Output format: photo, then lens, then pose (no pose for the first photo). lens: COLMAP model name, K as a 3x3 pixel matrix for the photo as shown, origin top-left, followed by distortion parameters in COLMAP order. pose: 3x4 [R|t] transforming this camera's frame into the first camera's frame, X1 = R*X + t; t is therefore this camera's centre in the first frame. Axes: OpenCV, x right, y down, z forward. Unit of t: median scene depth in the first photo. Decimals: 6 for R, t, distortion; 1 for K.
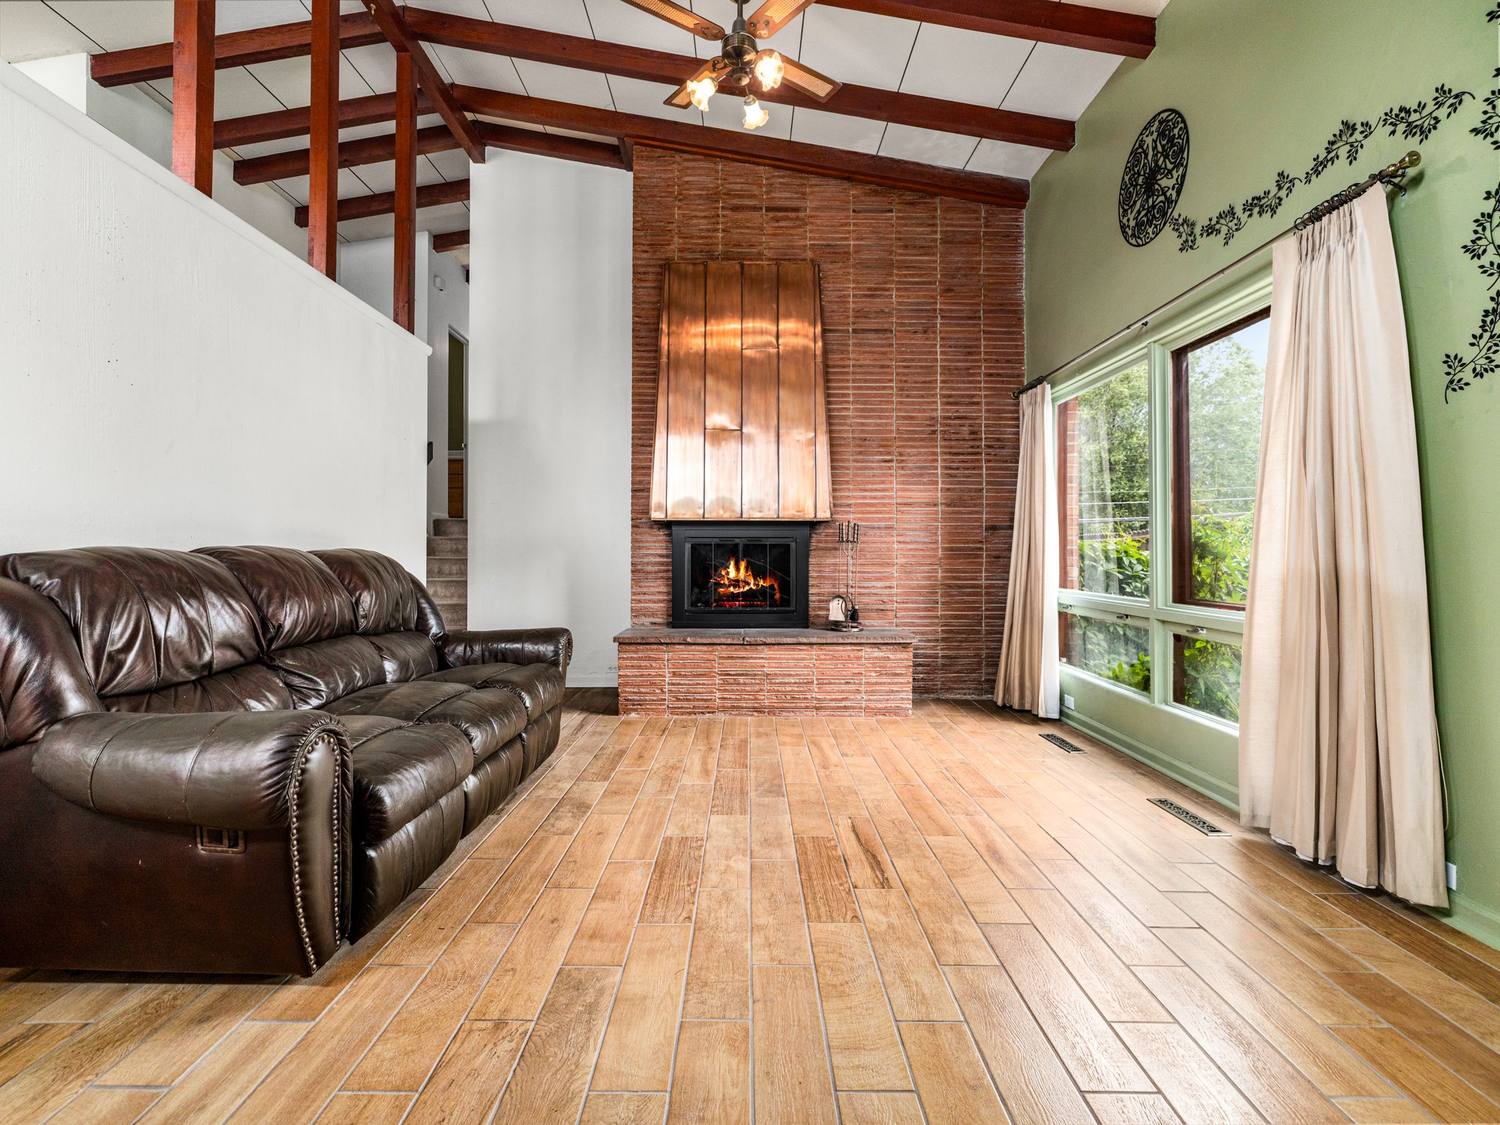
lens RADIAL K [[703.9, 0, 750.0], [0, 703.9, 562.5], [0, 0, 1]] dist [0.001952, 0.000648]
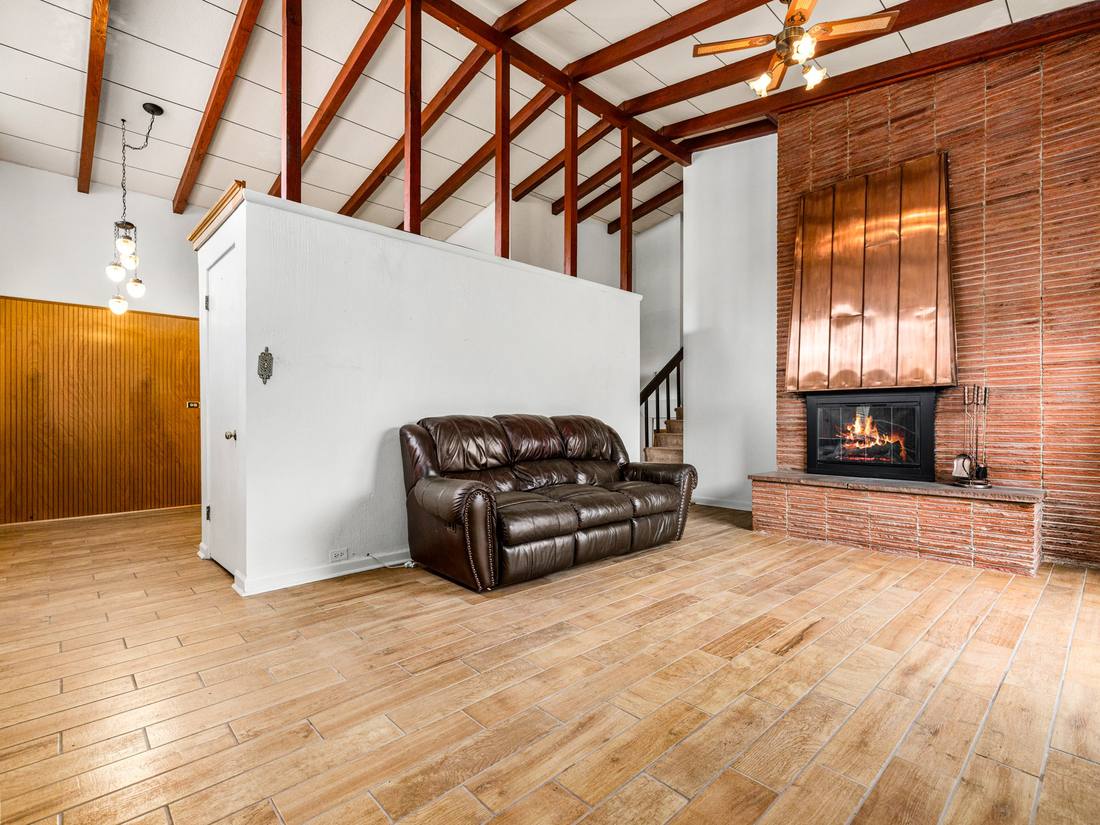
lens RADIAL K [[522.0, 0, 549.8], [0, 522.0, 436.1], [0, 0, 1]] dist [0.001845, 0.000535]
pose [[0.678802, 0.019670, -0.734058, 0.287845], [-0.003944, 0.999724, 0.023142, 0.003301], [0.734311, -0.012814, 0.678692, -0.013236]]
